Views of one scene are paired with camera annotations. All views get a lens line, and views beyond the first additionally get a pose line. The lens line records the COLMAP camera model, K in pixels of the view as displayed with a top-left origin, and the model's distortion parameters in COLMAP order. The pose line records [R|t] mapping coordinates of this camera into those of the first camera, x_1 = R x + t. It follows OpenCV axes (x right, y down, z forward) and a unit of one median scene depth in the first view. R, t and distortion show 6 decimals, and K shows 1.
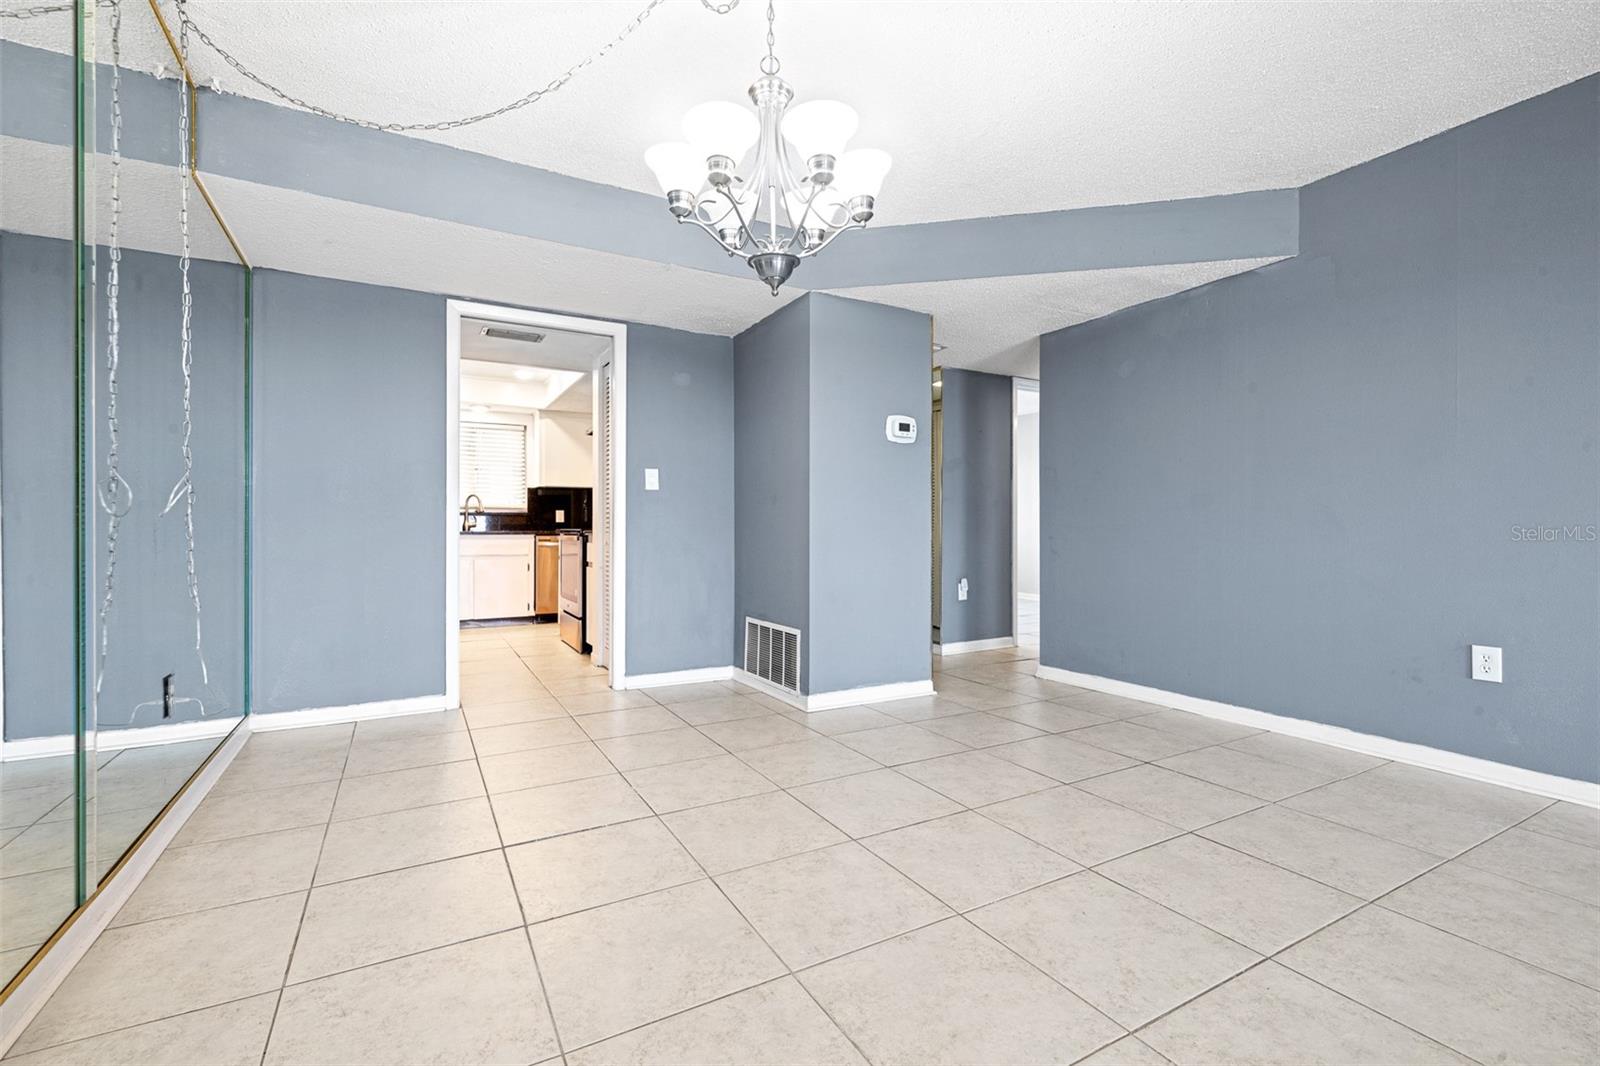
lens RADIAL K [[697.9, 0, 803.4], [0, 697.9, 529.7], [0, 0, 1]] dist [0.000854, 0.000054]
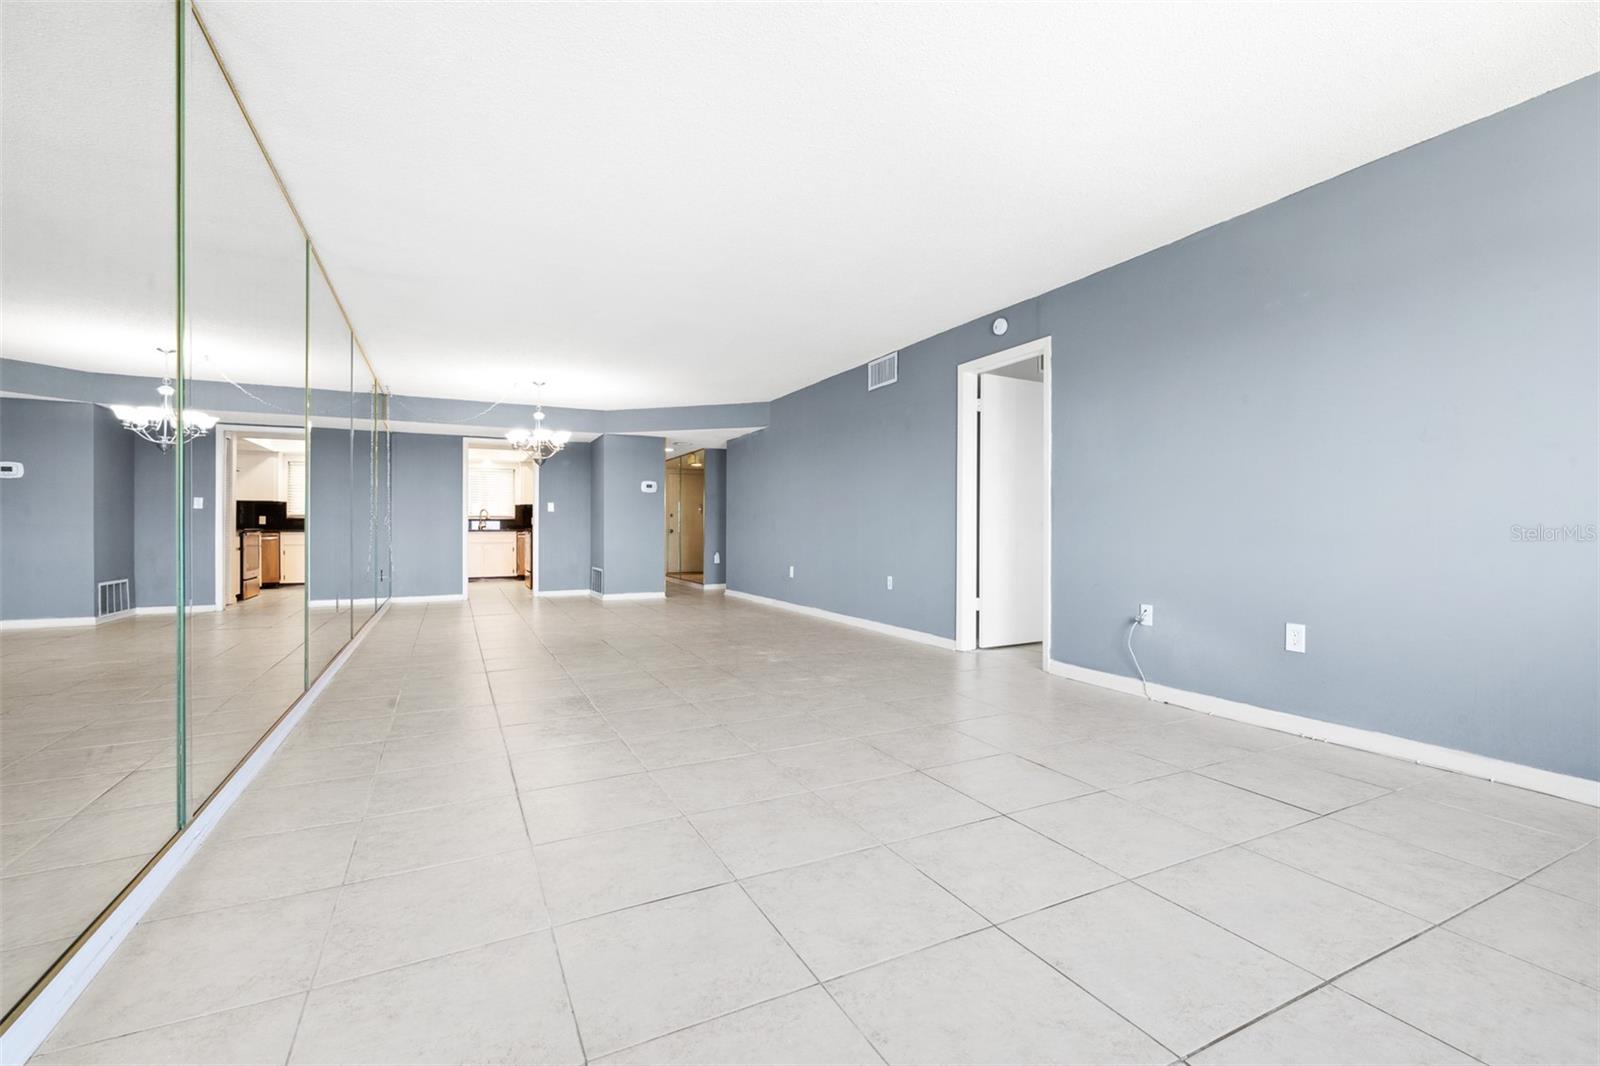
lens RADIAL K [[693.4, 0, 799.0], [0, 693.4, 528.2], [0, 0, 1]] dist [-0.000306, -0.000172]
pose [[0.998767, 0.001219, -0.049629, 0.780712], [-0.001357, 0.999995, -0.002746, 0.003950], [0.049626, 0.002810, 0.998764, -1.362959]]
